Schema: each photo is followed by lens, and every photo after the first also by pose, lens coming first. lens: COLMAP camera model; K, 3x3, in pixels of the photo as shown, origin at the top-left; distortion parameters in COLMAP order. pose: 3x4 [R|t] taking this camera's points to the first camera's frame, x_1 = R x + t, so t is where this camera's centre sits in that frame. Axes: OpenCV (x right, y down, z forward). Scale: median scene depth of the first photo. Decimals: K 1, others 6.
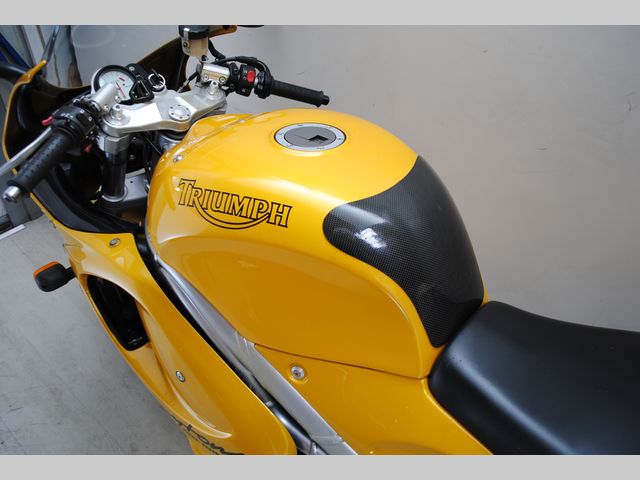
lens RADIAL K [[506.5, 0, 320.0], [0, 506.5, 240.0], [0, 0, 1]] dist [-0.072287, -0.001715]
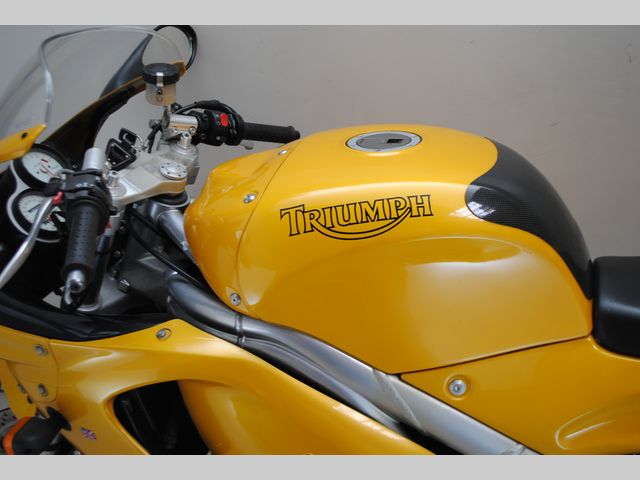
lens RADIAL K [[799.7, 0, 320.0], [0, 799.7, 240.0], [0, 0, 1]] dist [-0.034799, -0.030552]
pose [[0.905369, -0.240877, 0.349694, -0.642607], [0.312523, 0.935518, -0.164728, 0.162395], [-0.287466, 0.258427, 0.922268, -0.272726]]
